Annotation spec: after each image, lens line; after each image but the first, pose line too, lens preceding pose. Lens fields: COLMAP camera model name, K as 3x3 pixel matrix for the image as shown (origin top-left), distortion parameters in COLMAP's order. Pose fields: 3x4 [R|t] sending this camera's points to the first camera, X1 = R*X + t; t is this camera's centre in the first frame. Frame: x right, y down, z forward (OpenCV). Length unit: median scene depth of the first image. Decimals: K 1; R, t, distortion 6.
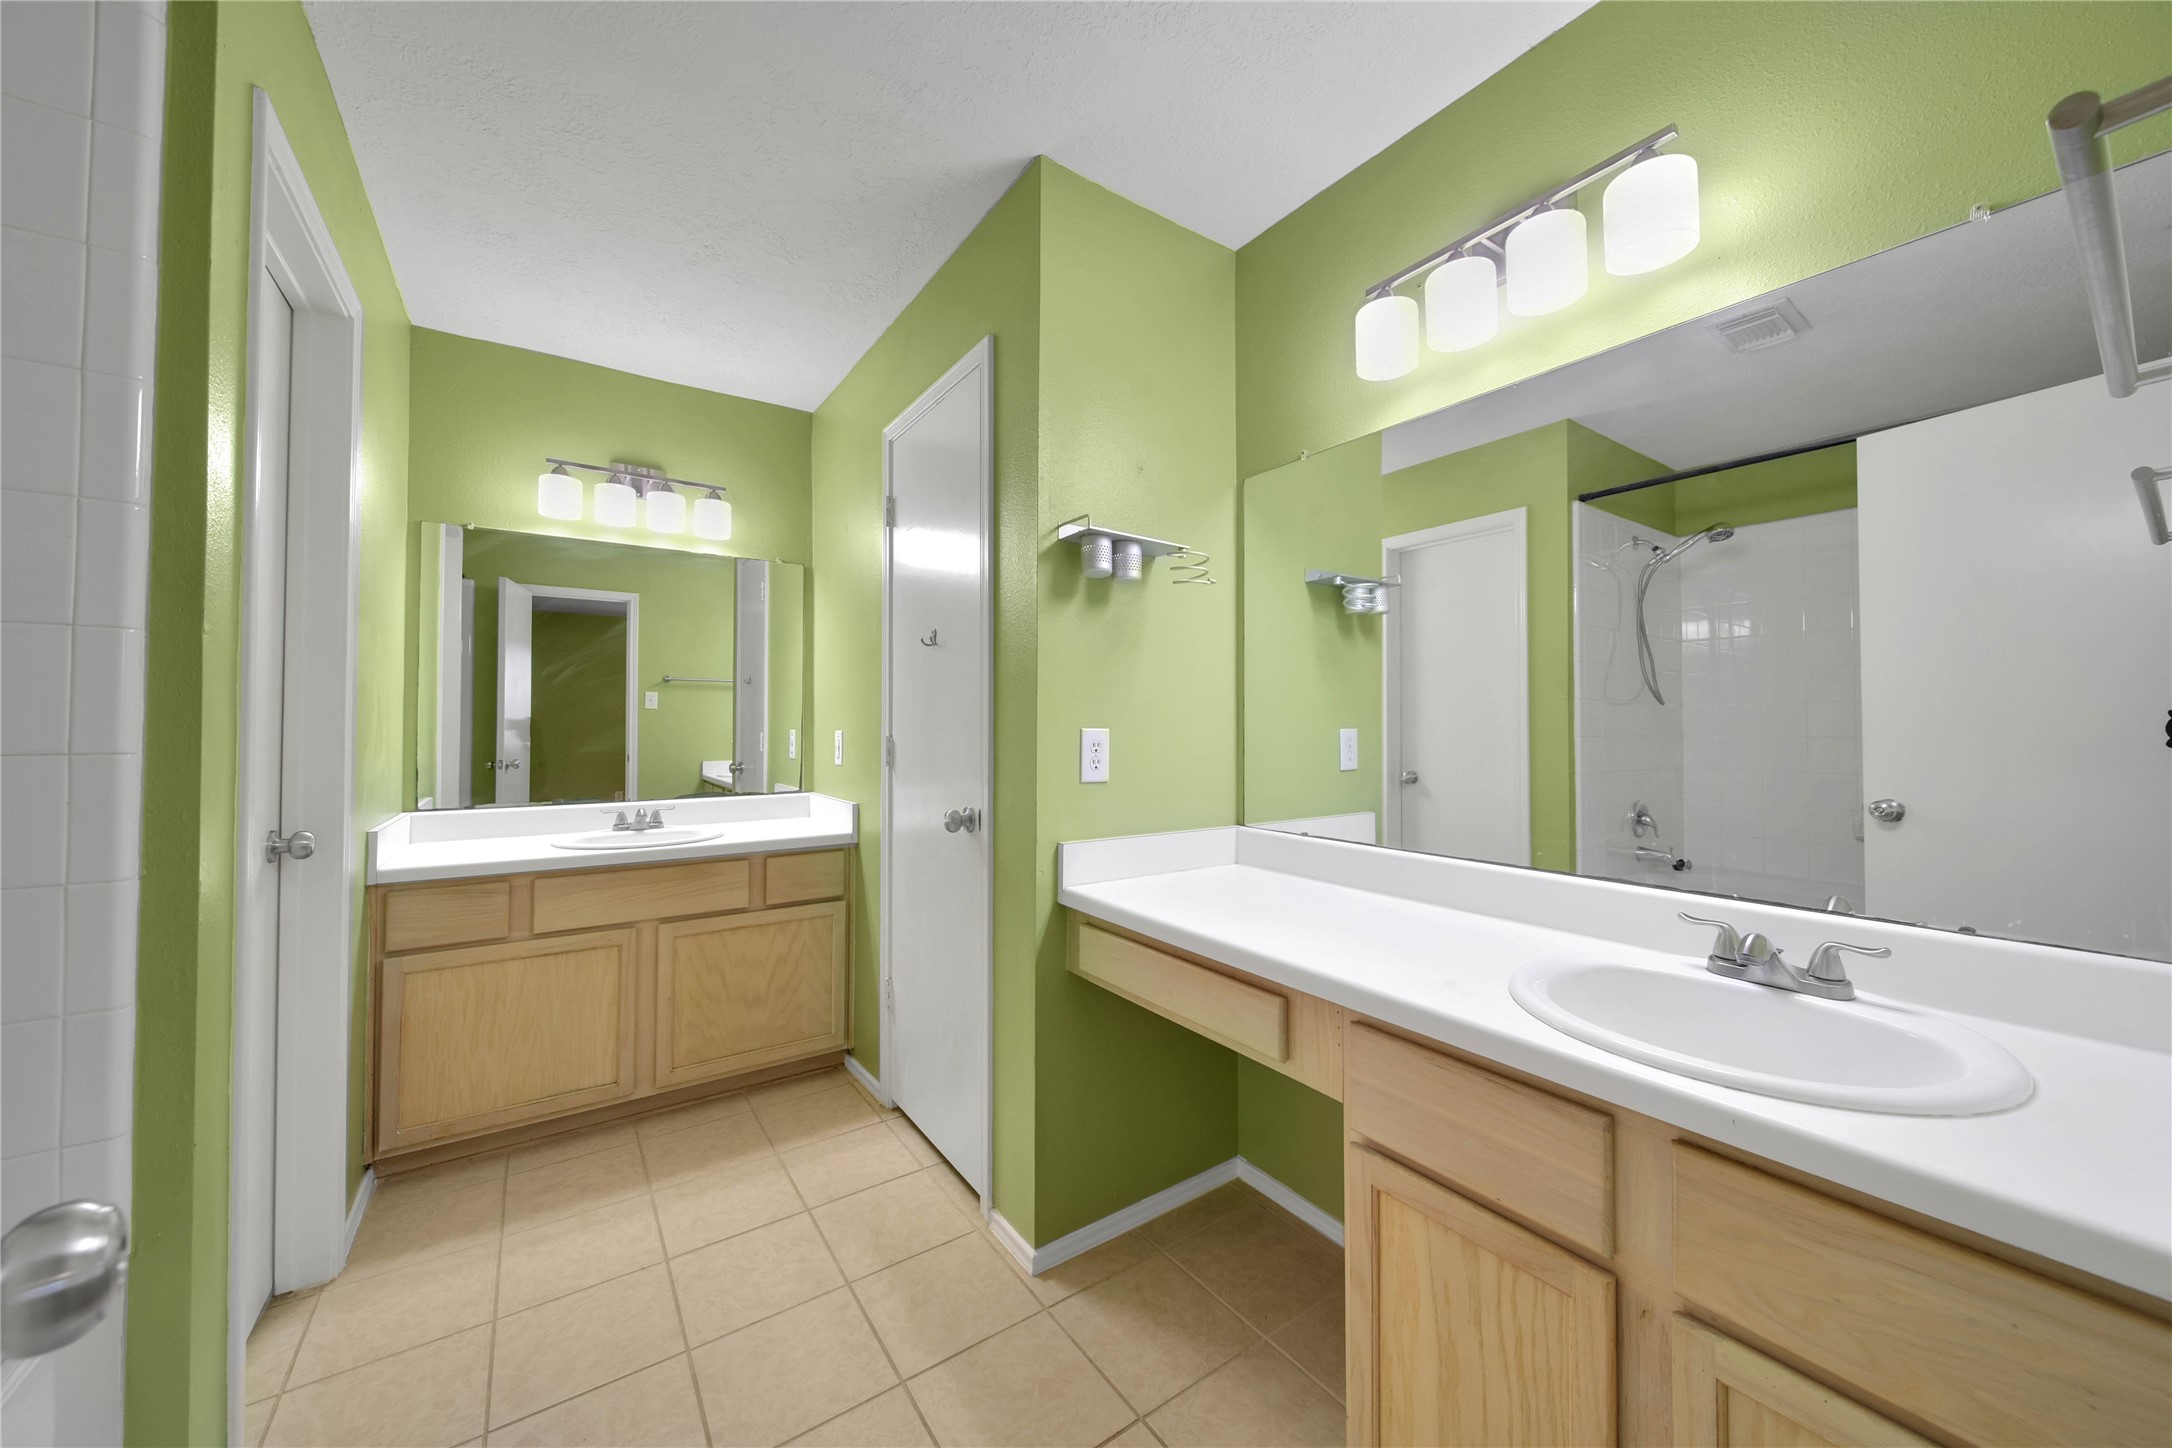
lens RADIAL K [[769.8, 0, 1074.4], [0, 769.8, 709.4], [0, 0, 1]] dist [-0.003408, -0.000982]
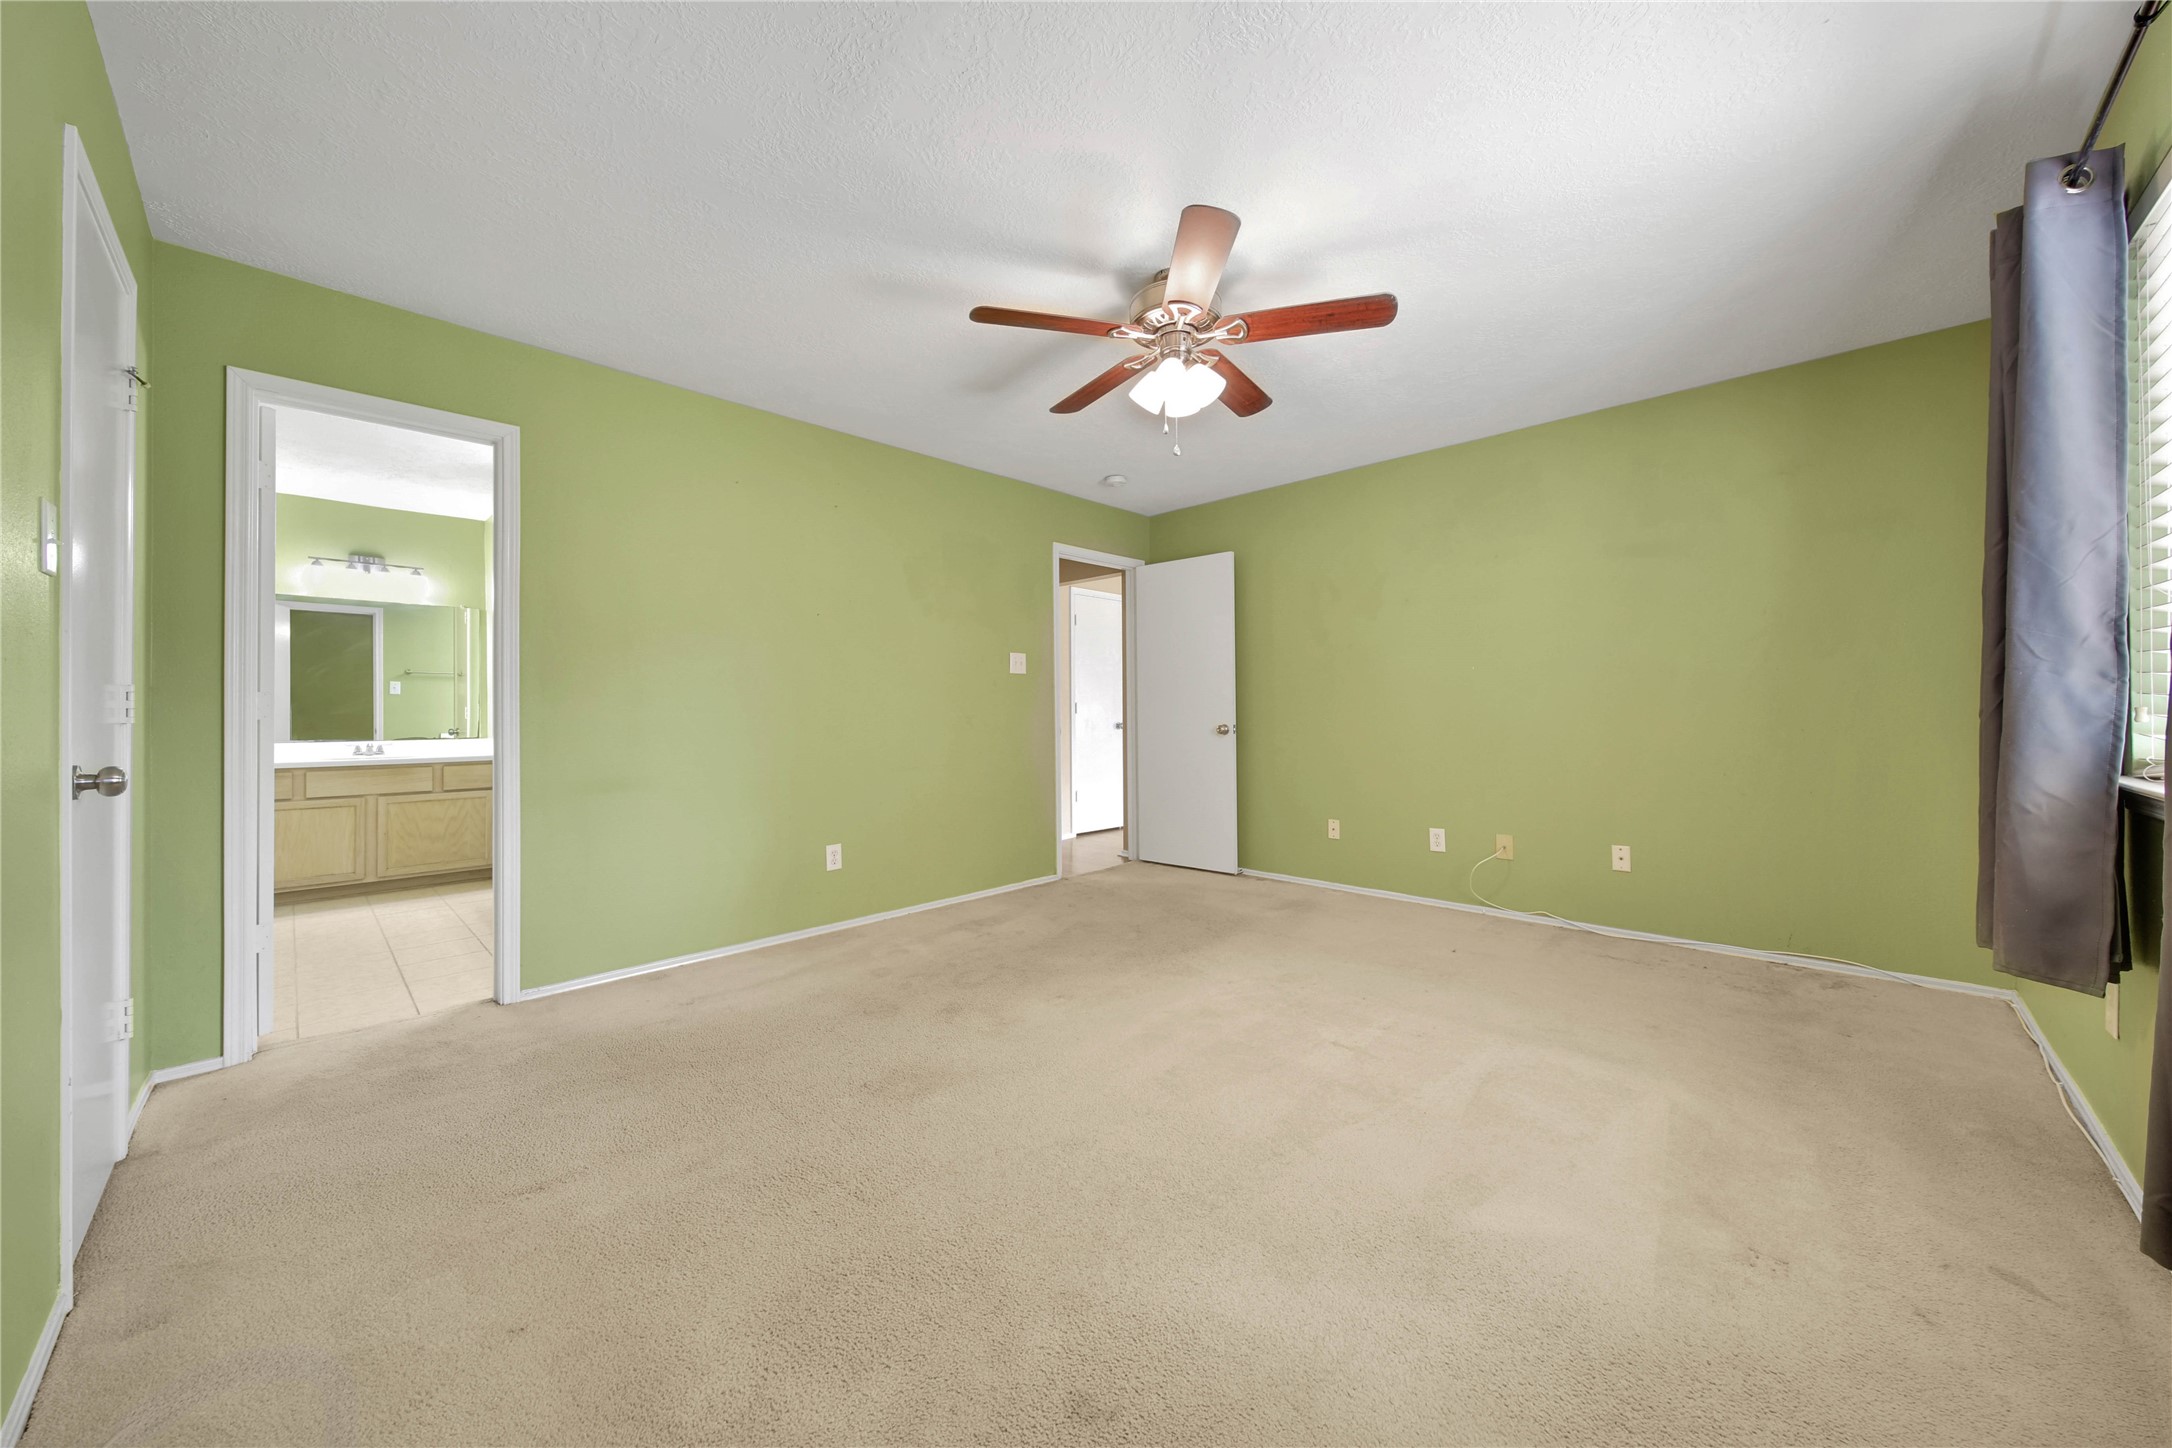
lens RADIAL K [[769.8, 0, 1089.2], [0, 769.8, 715.2], [0, 0, 1]] dist [-0.003408, -0.000982]
pose [[0.978736, -0.002872, 0.205102, 0.904968], [-0.000409, 0.999873, 0.015953, 0.035116], [-0.205122, -0.015698, 0.978610, -1.397129]]
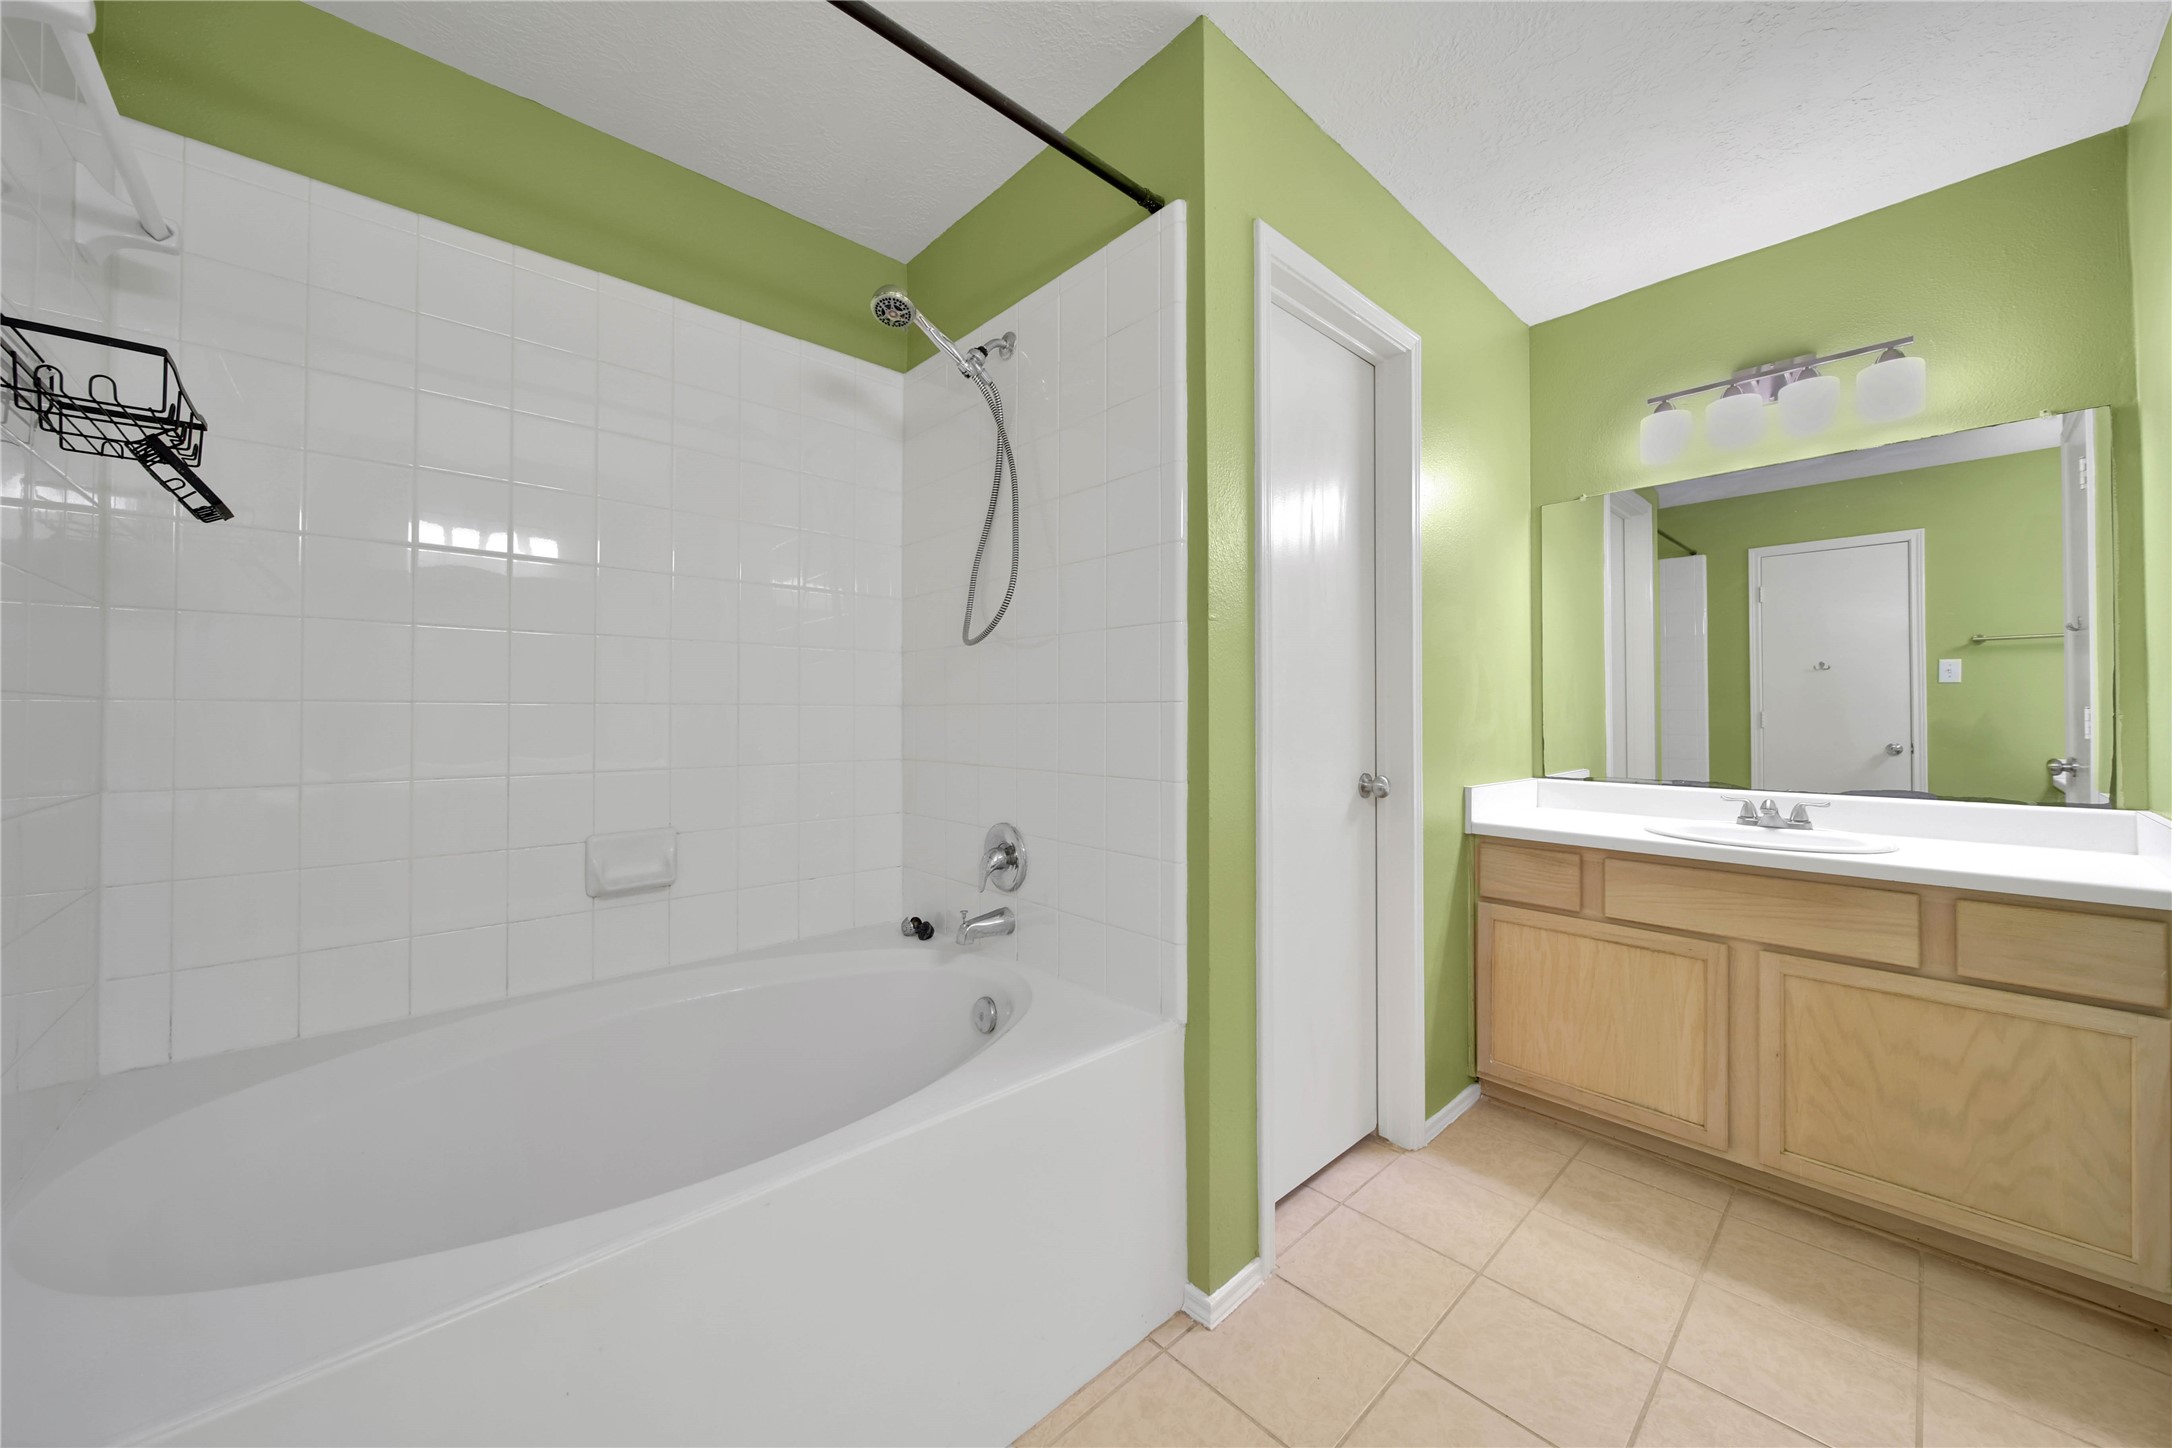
lens RADIAL K [[769.8, 0, 1097.4], [0, 769.8, 708.9], [0, 0, 1]] dist [-0.003408, -0.000982]
pose [[0.146750, -0.006604, -0.989152, 0.122165], [0.018850, 0.999815, -0.003879, 0.031775], [0.988994, -0.018076, 0.146848, 0.251521]]
